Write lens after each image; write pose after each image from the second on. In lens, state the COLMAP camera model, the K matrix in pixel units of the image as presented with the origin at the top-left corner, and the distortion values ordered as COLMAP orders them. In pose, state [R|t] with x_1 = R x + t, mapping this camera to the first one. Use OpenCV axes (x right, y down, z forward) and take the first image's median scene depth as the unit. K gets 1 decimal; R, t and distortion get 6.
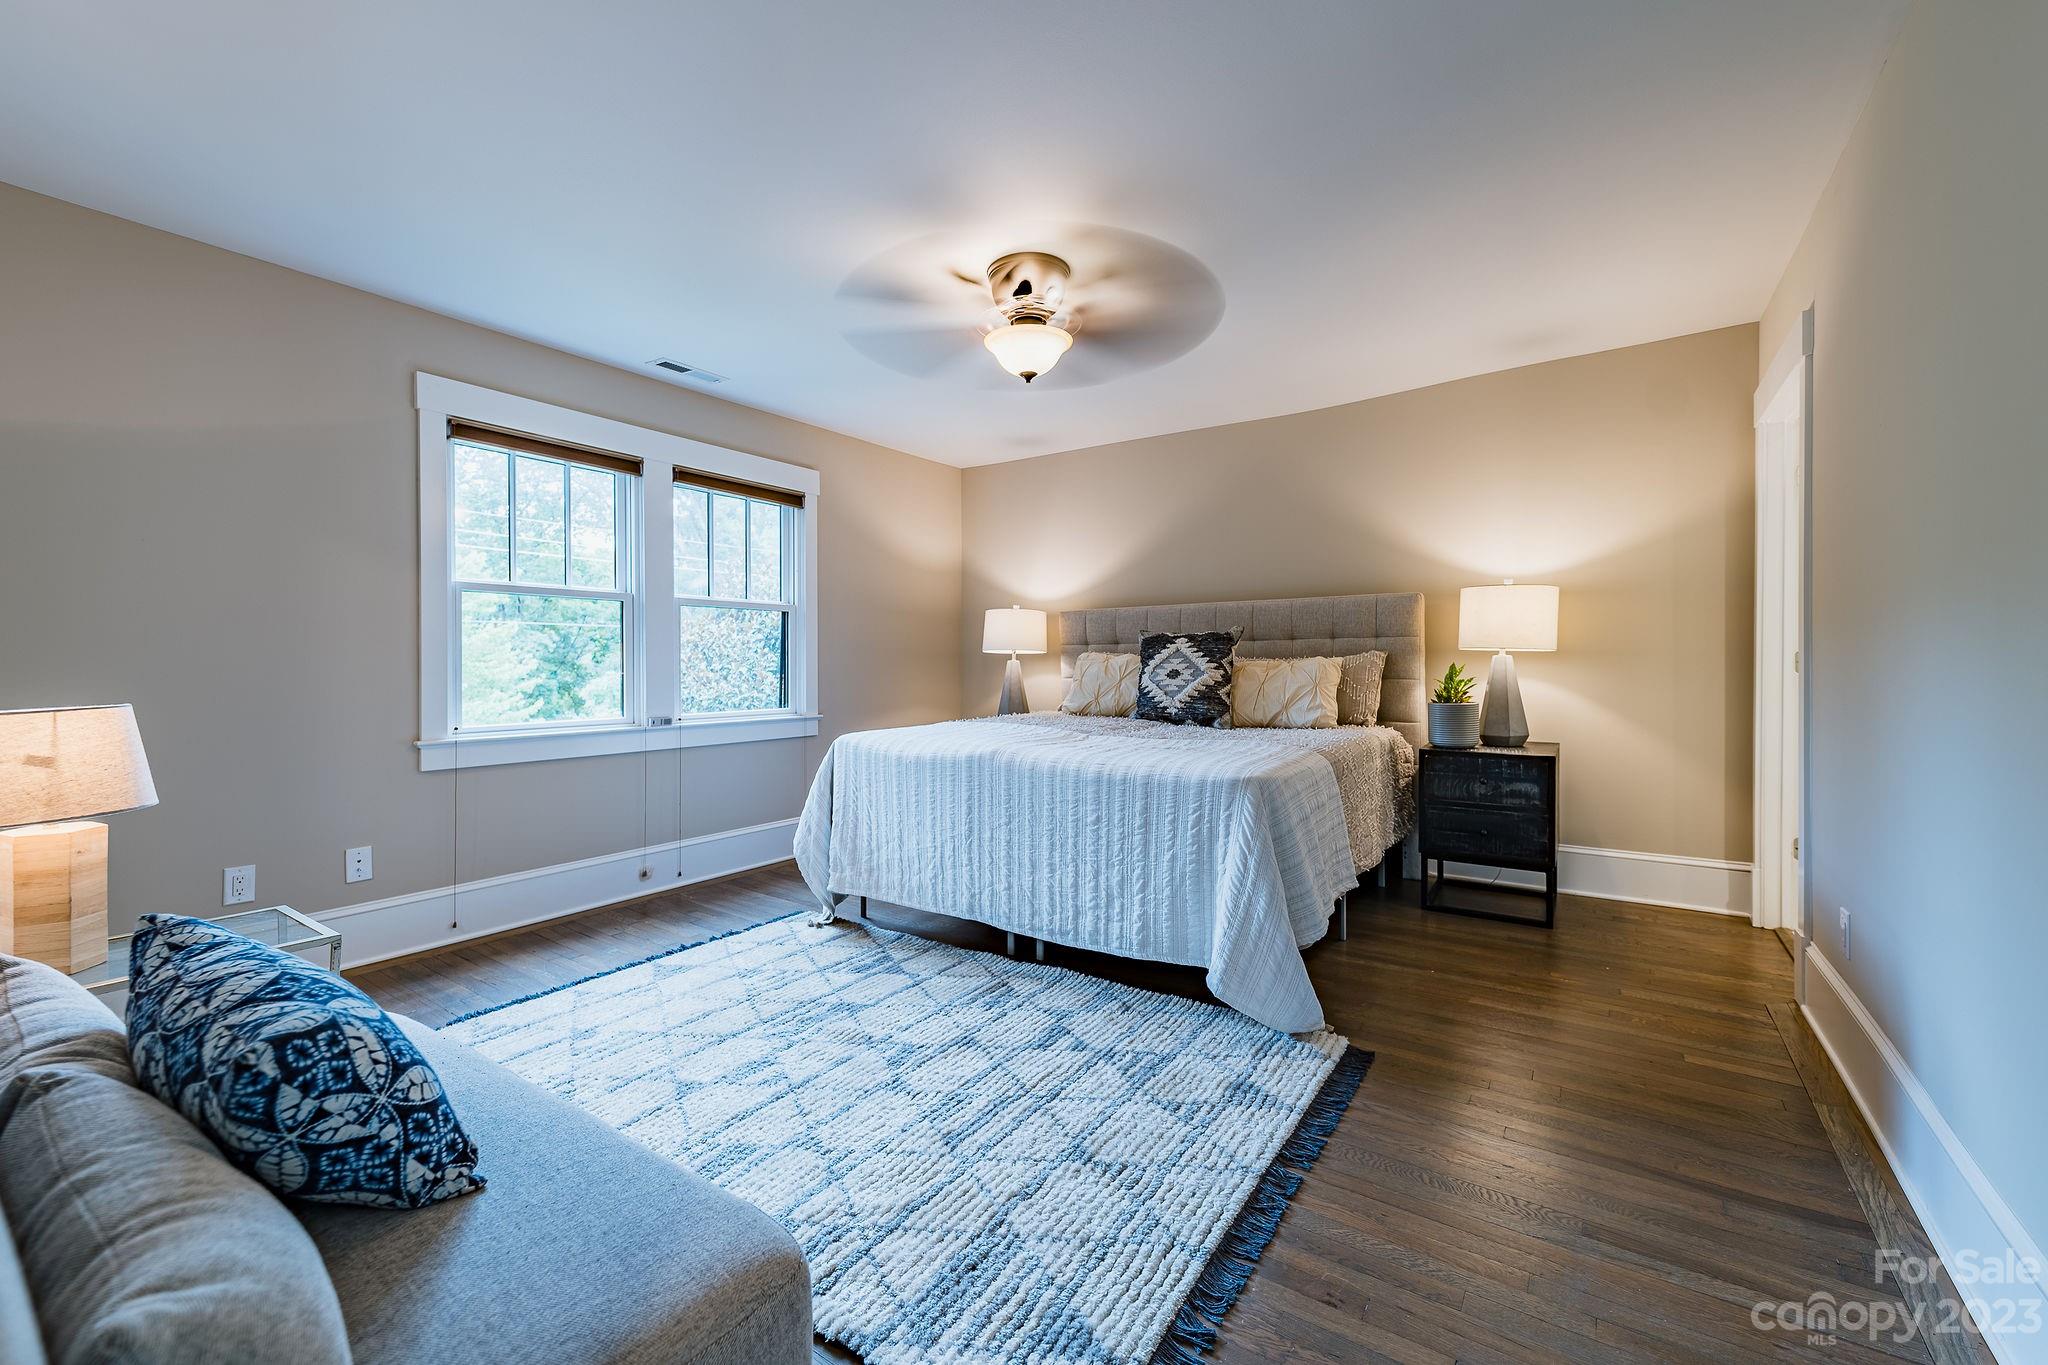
lens RADIAL K [[822.7, 0, 1011.9], [0, 822.7, 666.1], [0, 0, 1]] dist [0.005918, -0.003051]
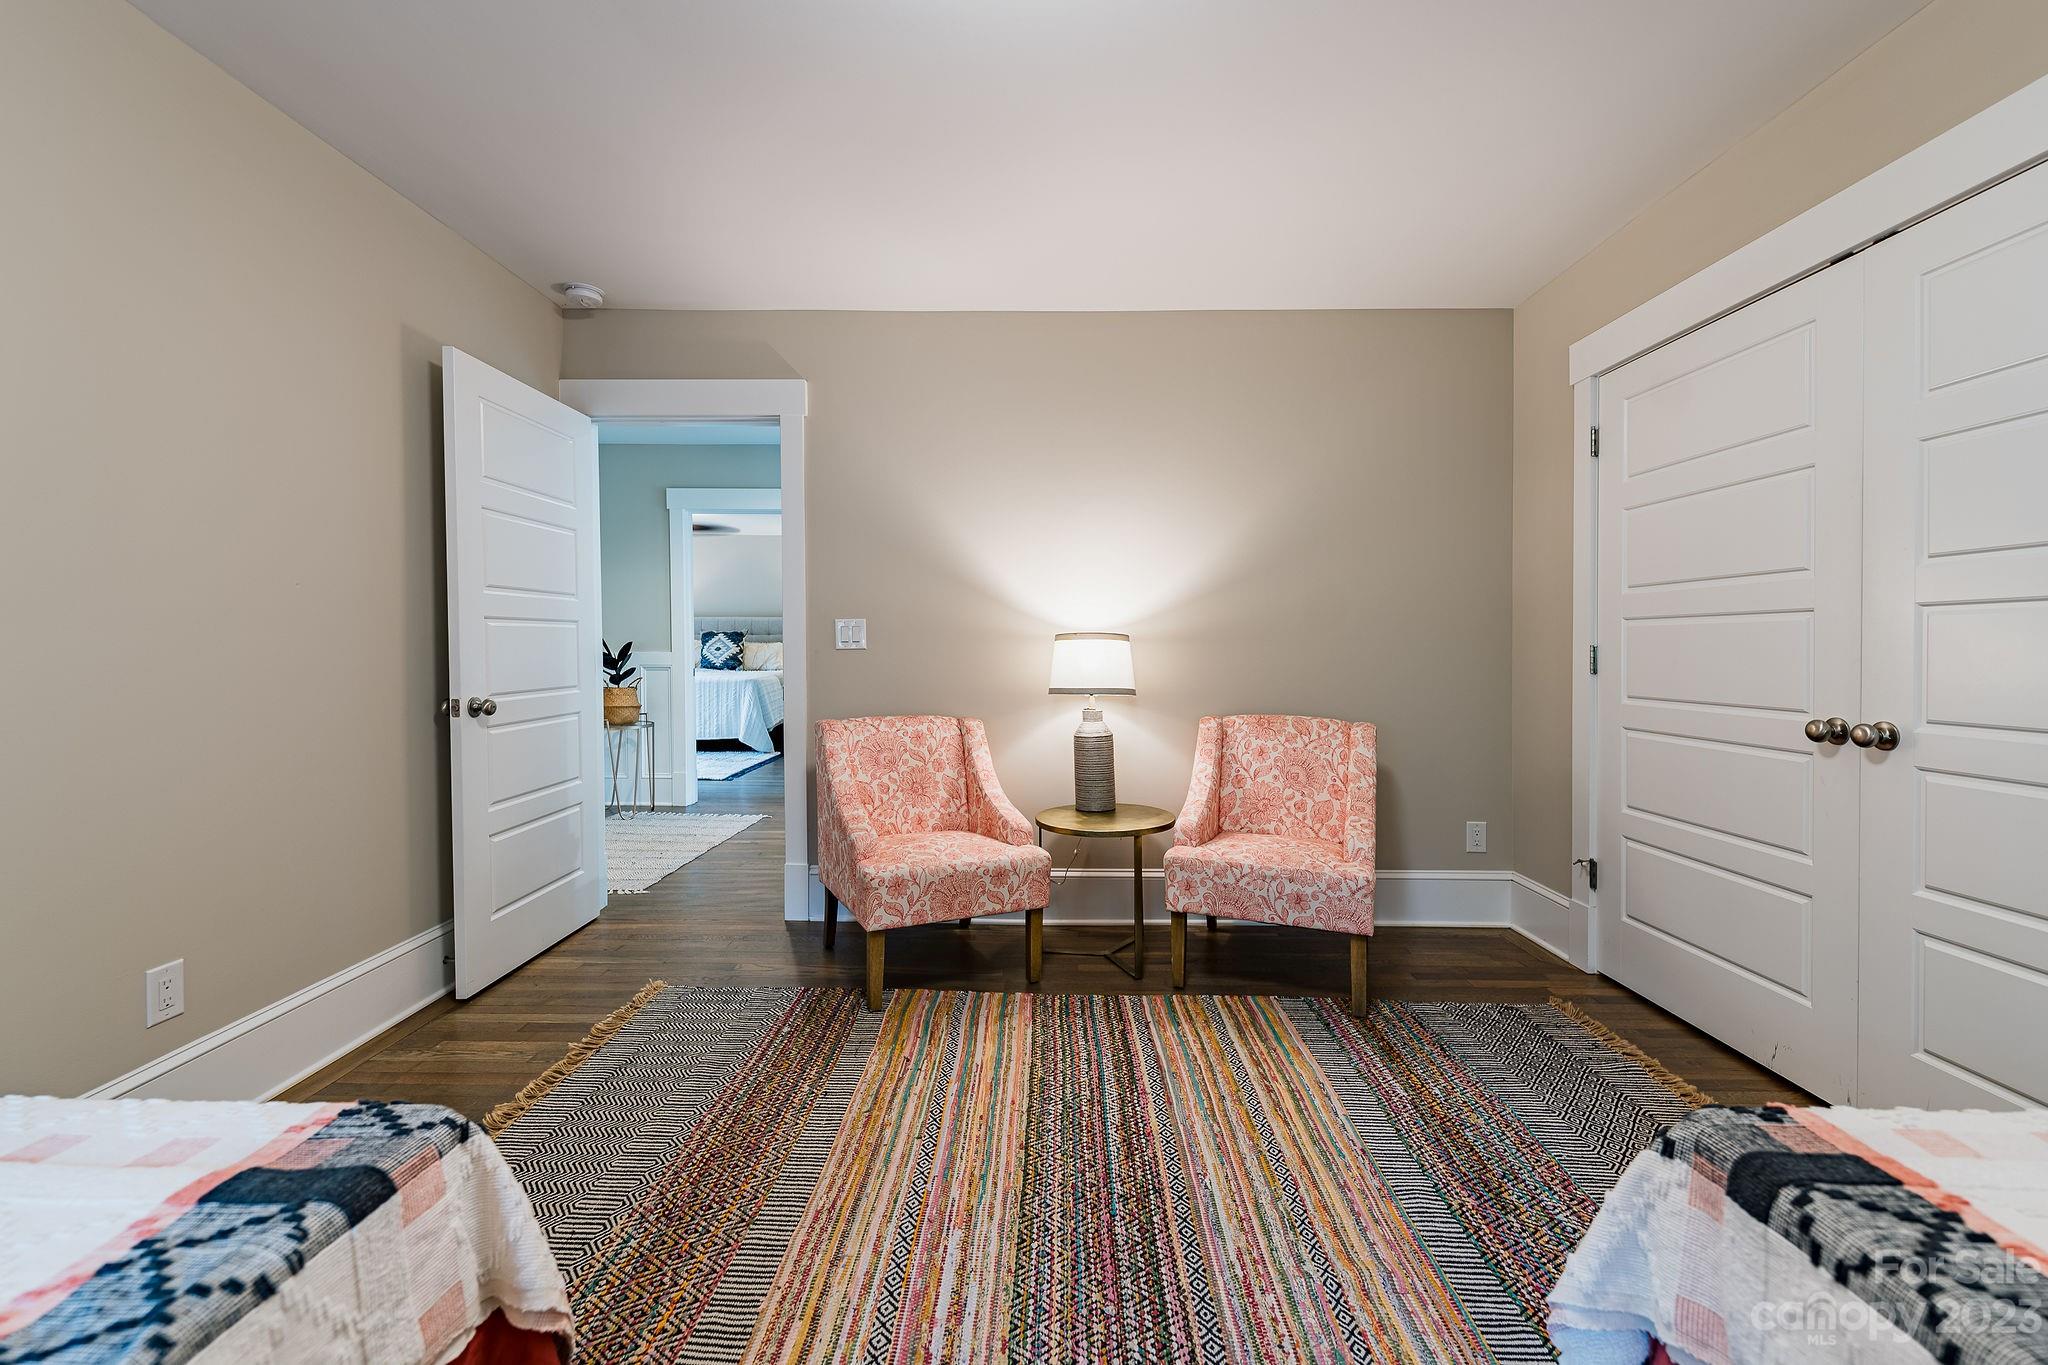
lens RADIAL K [[822.7, 0, 1028.9], [0, 822.7, 667.4], [0, 0, 1]] dist [0.005918, -0.003051]
pose [[0.819501, -0.013774, 0.572912, -0.440540], [0.001387, 0.999756, 0.022052, 0.011760], [-0.573076, -0.017277, 0.819320, -1.498048]]
